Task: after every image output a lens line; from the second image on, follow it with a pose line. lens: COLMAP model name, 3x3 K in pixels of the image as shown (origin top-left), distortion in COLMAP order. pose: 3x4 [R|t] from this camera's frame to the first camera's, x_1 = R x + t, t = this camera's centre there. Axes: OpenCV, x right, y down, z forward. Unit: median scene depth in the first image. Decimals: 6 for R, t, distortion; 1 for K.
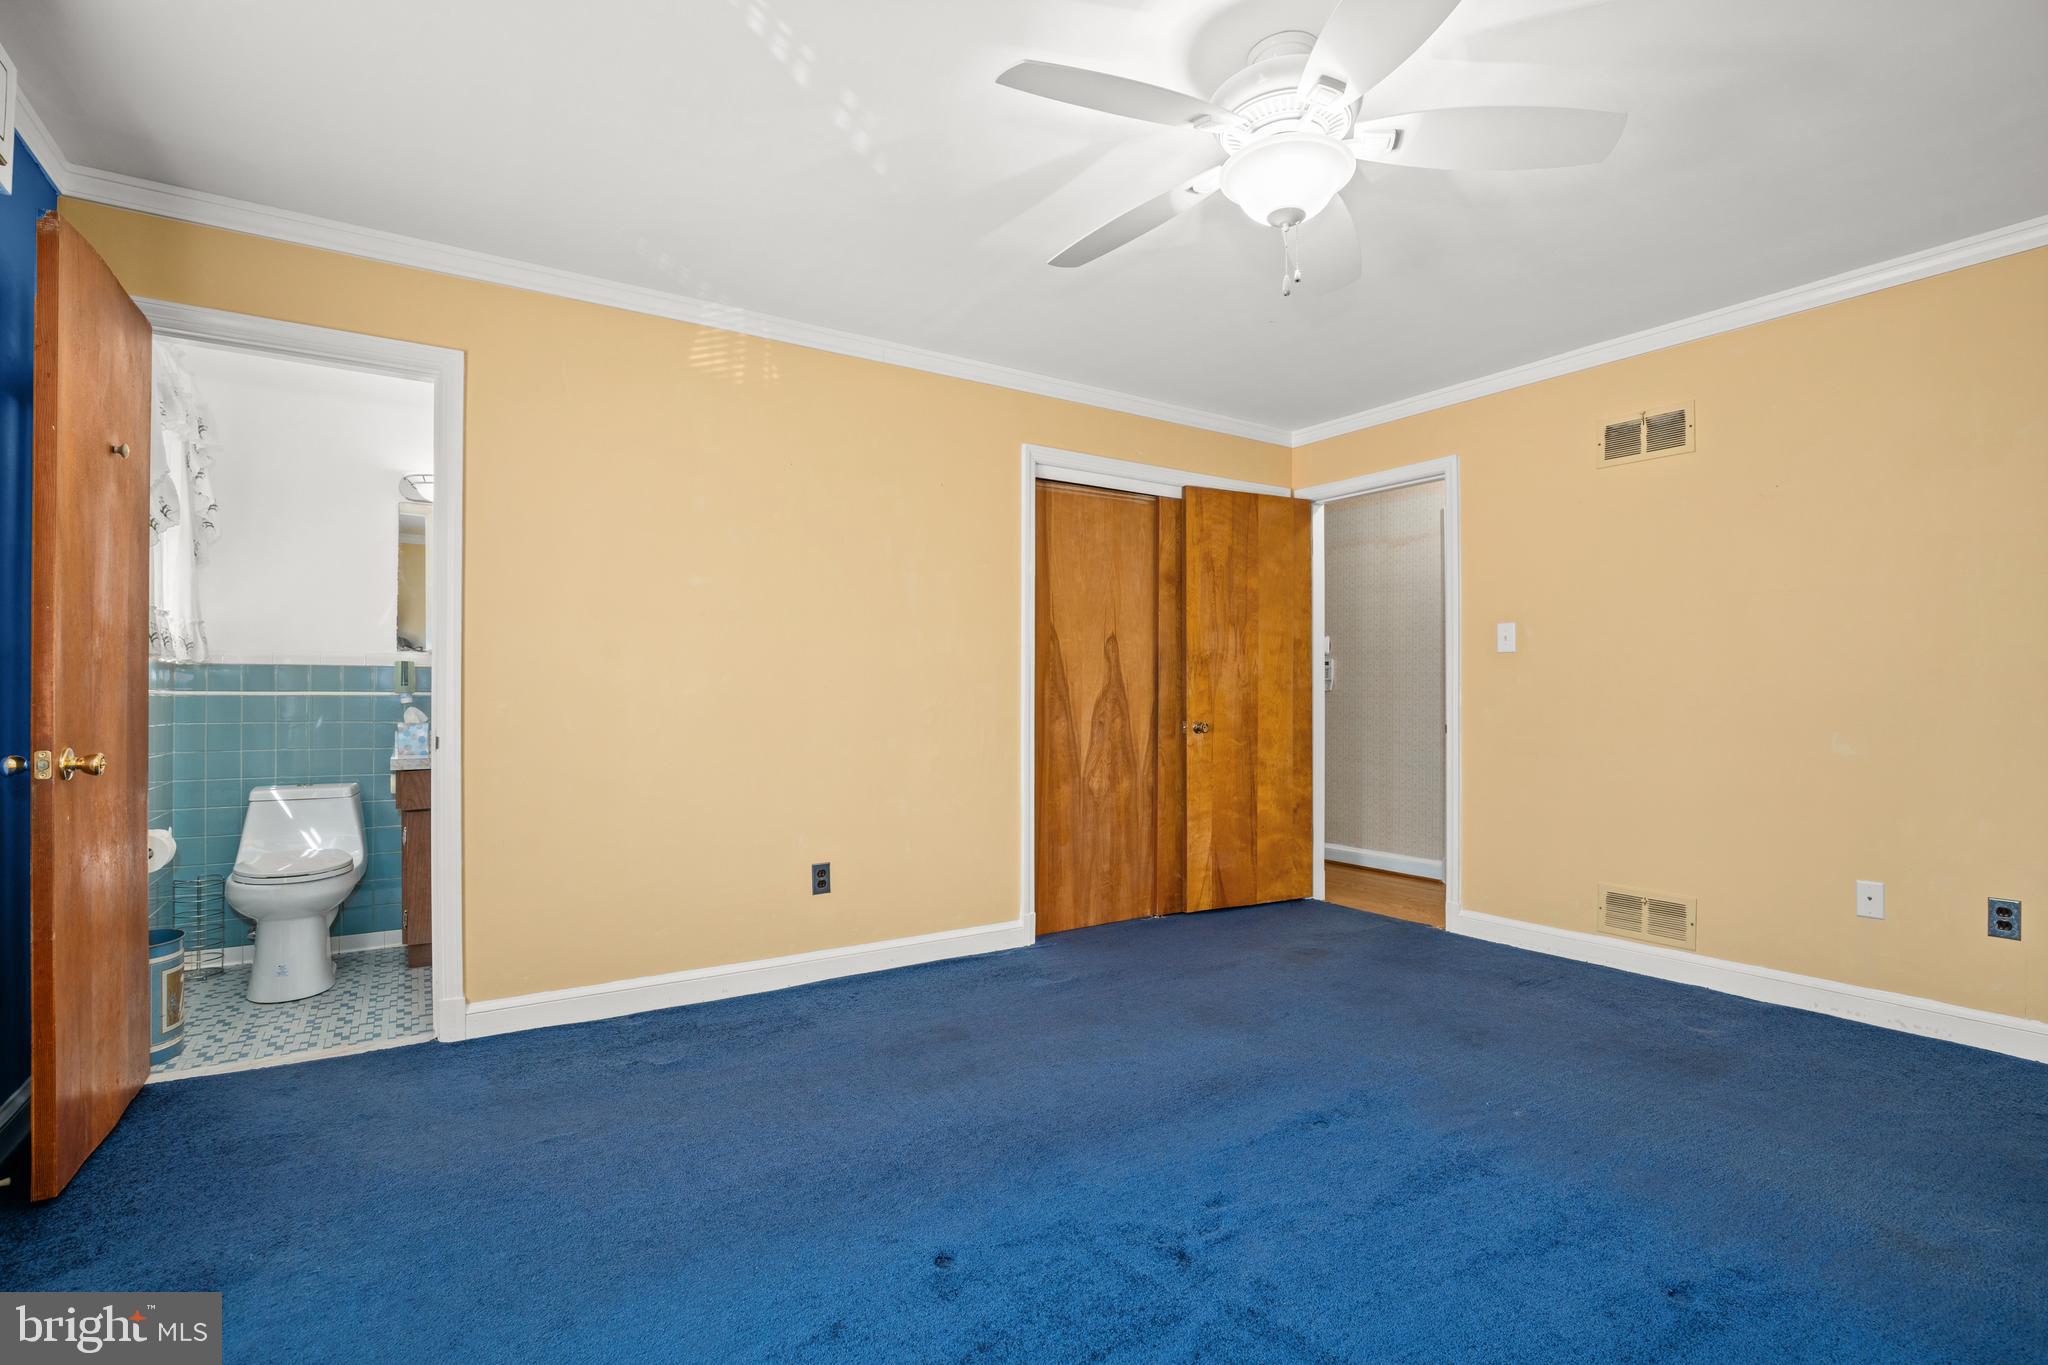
lens RADIAL K [[949.1, 0, 1025.6], [0, 949.1, 683.1], [0, 0, 1]] dist [-0.028335, 0.002880]
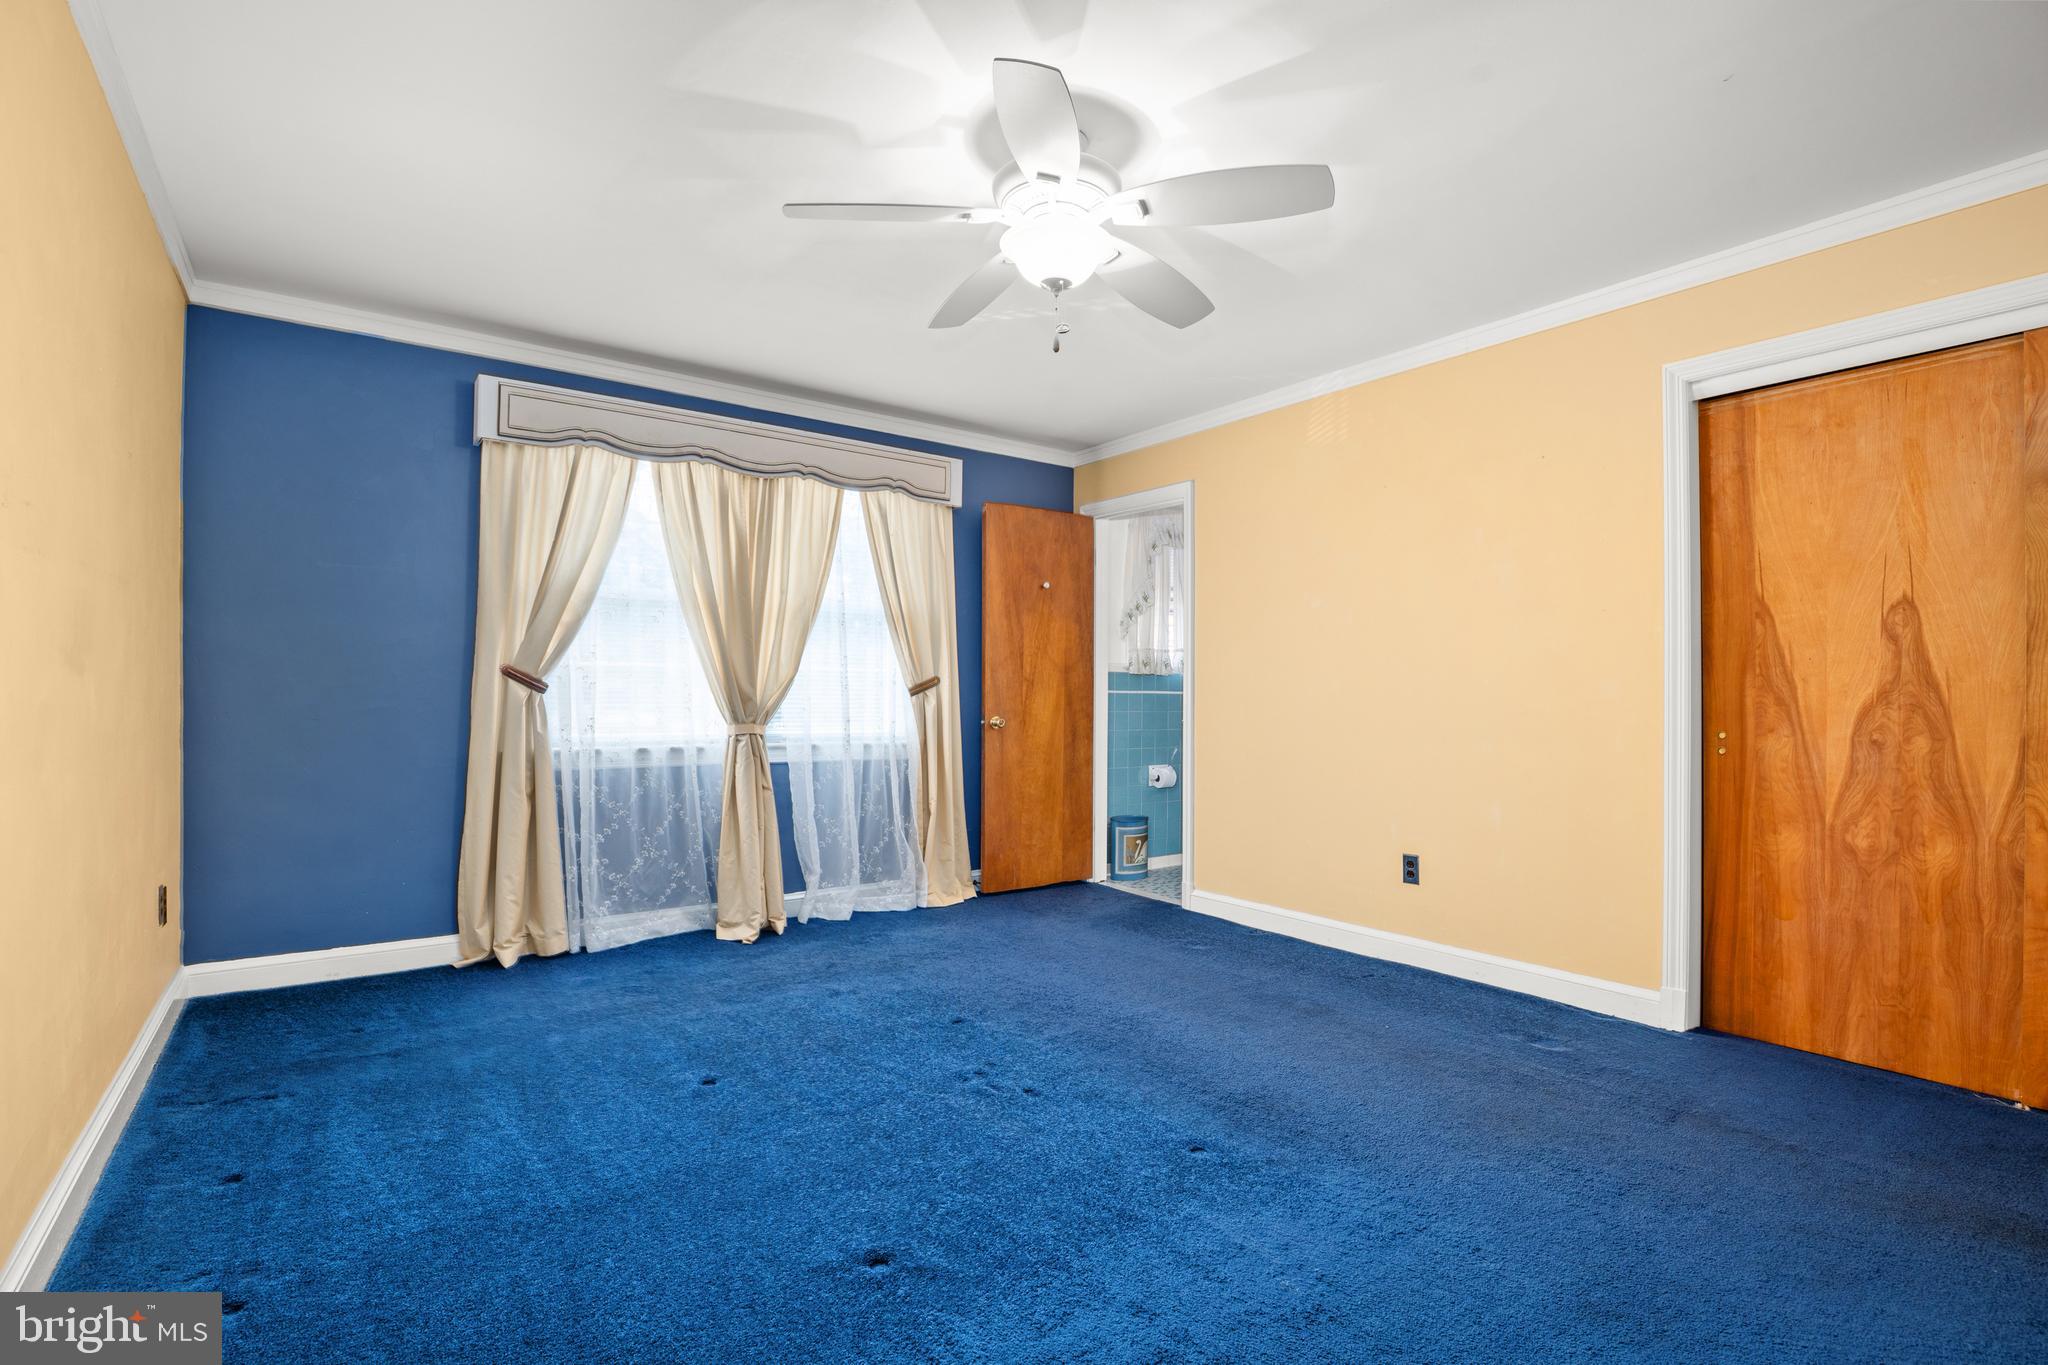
lens RADIAL K [[949.1, 0, 1026.2], [0, 949.1, 696.5], [0, 0, 1]] dist [-0.028335, 0.002880]
pose [[0.049737, -0.003188, -0.998757, 0.675796], [0.003011, 0.999991, -0.003042, 0.012395], [0.998758, -0.002856, 0.049746, 0.427150]]
